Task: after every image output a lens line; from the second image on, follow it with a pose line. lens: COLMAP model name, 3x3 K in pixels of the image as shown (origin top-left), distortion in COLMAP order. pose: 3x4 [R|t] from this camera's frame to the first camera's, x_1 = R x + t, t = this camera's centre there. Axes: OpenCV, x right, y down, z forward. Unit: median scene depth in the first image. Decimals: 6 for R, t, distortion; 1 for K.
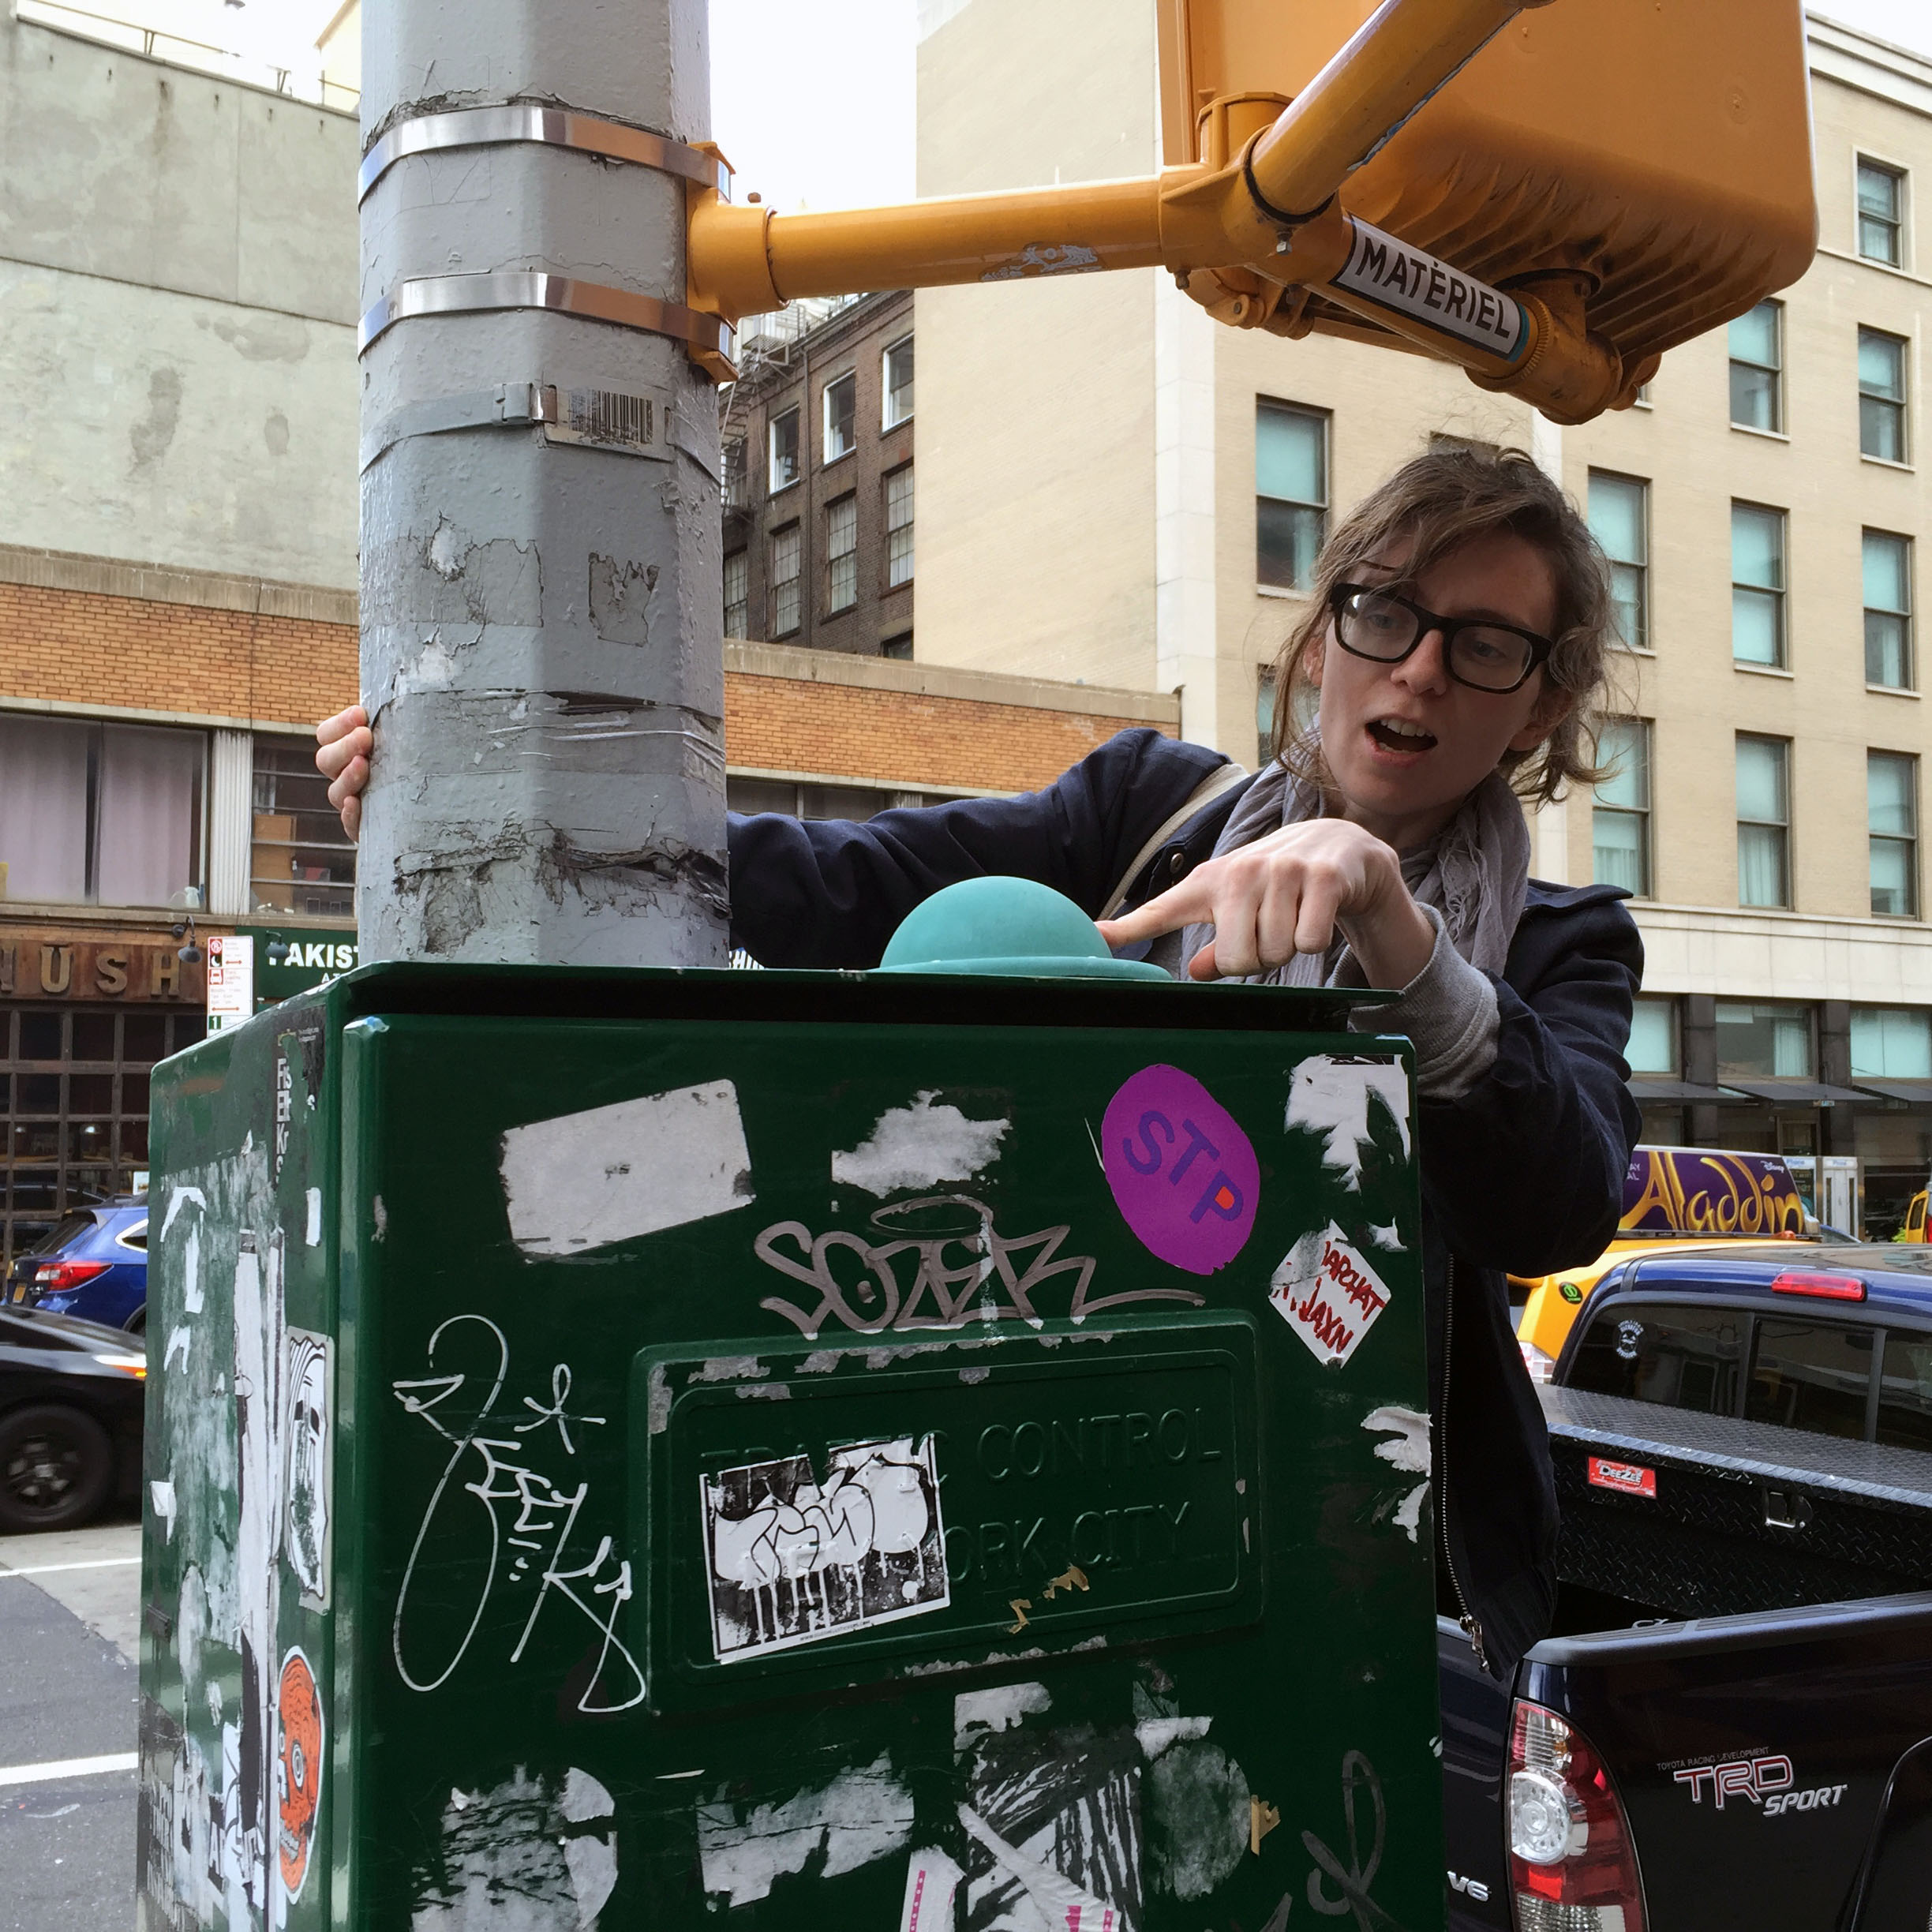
lens RADIAL K [[2187.2, 0, 978.0], [0, 2187.2, 973.1], [0, 0, 1]] dist [0.078050, -0.058451]
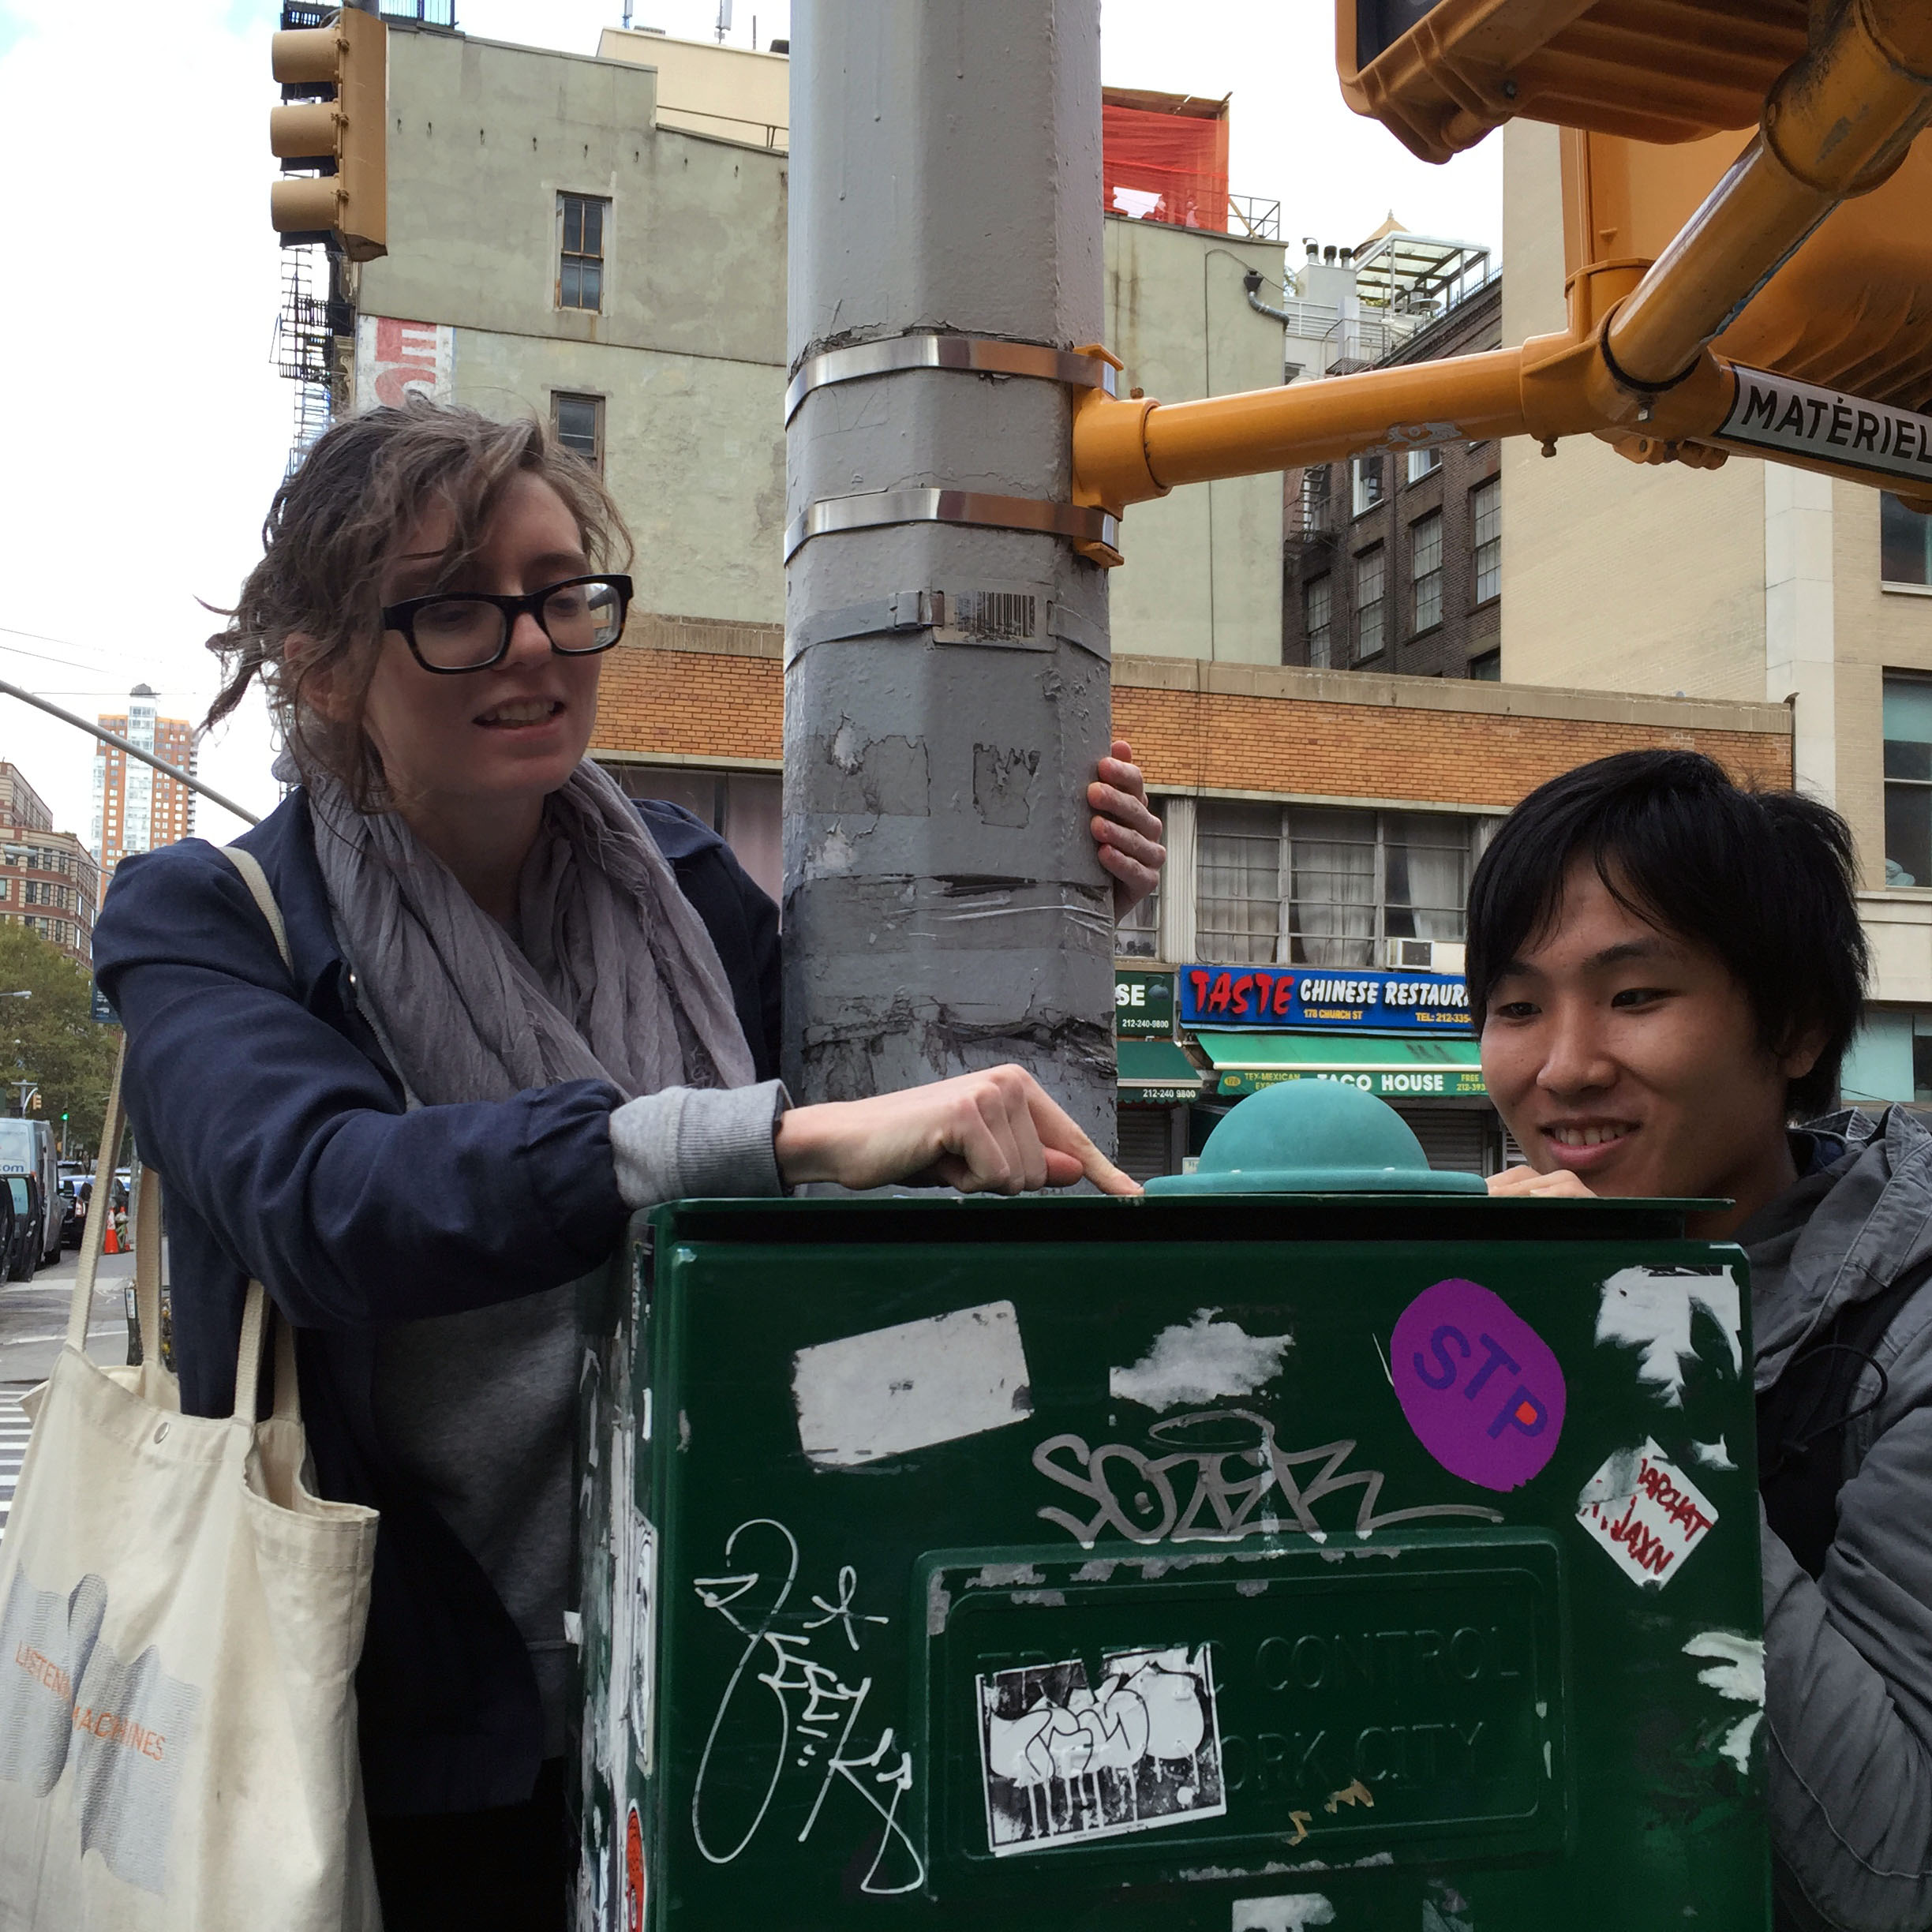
lens RADIAL K [[2187.2, 0, 978.0], [0, 2187.2, 973.1], [0, 0, 1]] dist [0.078050, -0.058451]
pose [[0.965741, -0.007731, -0.259393, 0.133400], [0.004155, 0.999889, -0.014332, -0.084789], [0.259474, 0.012763, 0.965666, -0.037102]]
